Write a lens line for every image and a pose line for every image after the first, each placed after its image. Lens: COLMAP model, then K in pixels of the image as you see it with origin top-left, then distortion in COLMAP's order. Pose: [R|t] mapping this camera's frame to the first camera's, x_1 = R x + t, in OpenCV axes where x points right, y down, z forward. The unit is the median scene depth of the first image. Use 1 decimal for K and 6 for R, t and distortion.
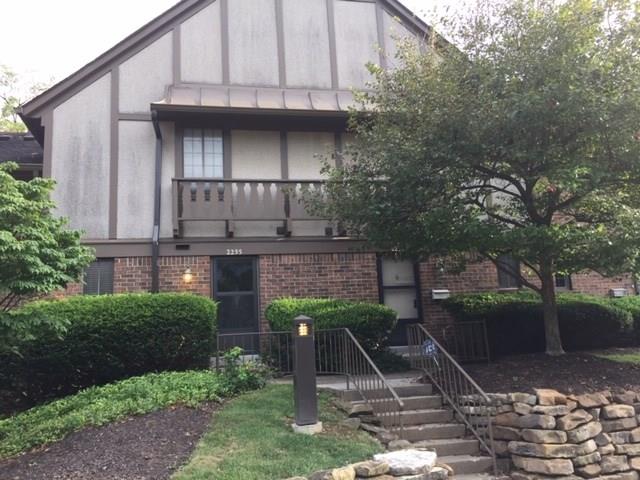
lens RADIAL K [[550.7, 0, 317.8], [0, 550.7, 242.2], [0, 0, 1]] dist [0.079887, -0.115583]
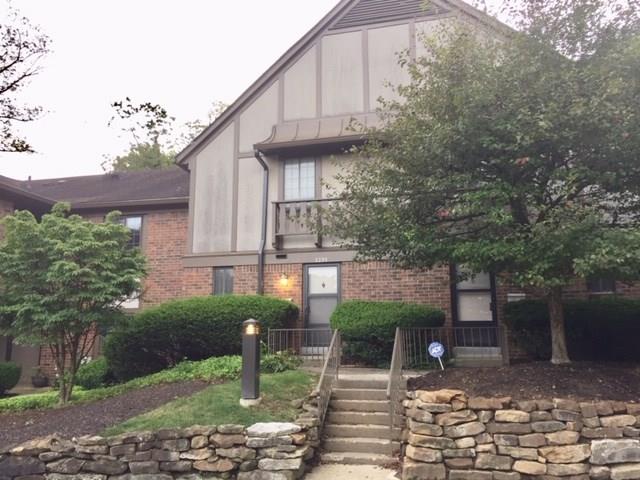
lens RADIAL K [[550.7, 0, 317.3], [0, 550.7, 241.0], [0, 0, 1]] dist [0.079887, -0.115583]
pose [[0.895769, -0.029875, -0.443514, 0.376299], [0.036387, 0.999319, 0.006179, -0.031341], [0.443027, -0.021673, 0.896246, -0.070266]]
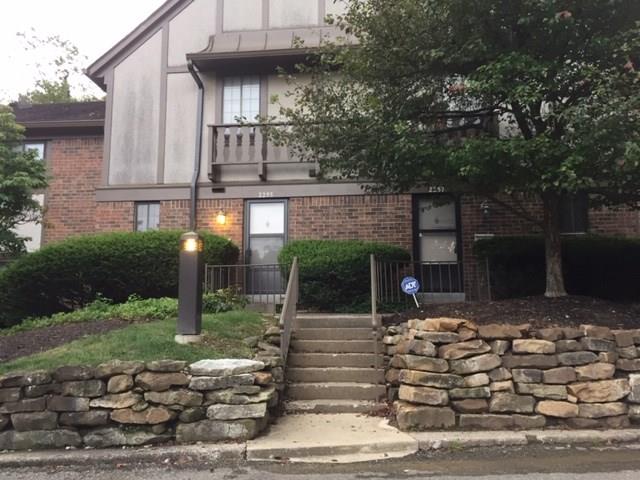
lens RADIAL K [[550.7, 0, 320.1], [0, 550.7, 240.9], [0, 0, 1]] dist [0.079887, -0.115583]
pose [[0.950400, 0.008302, -0.310918, 0.268459], [0.008500, 0.998577, 0.052649, 0.051165], [0.310913, -0.052680, 0.948977, 0.054495]]
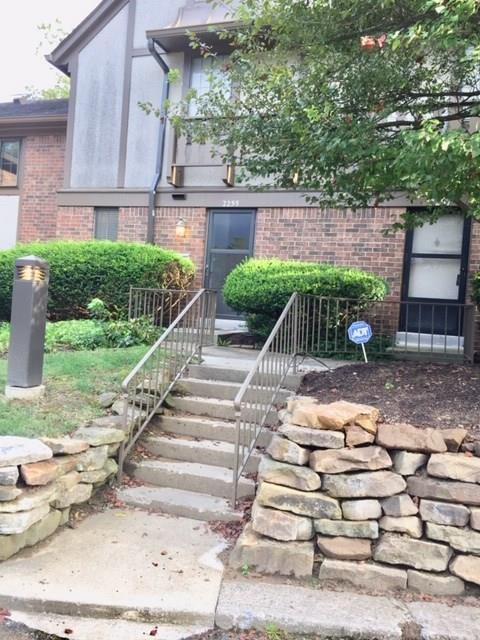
lens RADIAL K [[550.7, 0, 238.2], [0, 550.7, 321.3], [0, 0, 1]] dist [0.079887, -0.115583]
pose [[0.852107, 0.117514, -0.510005, 0.333386], [-0.022530, 0.981799, 0.188580, 0.036099], [0.522883, -0.149200, 0.839245, 0.247753]]
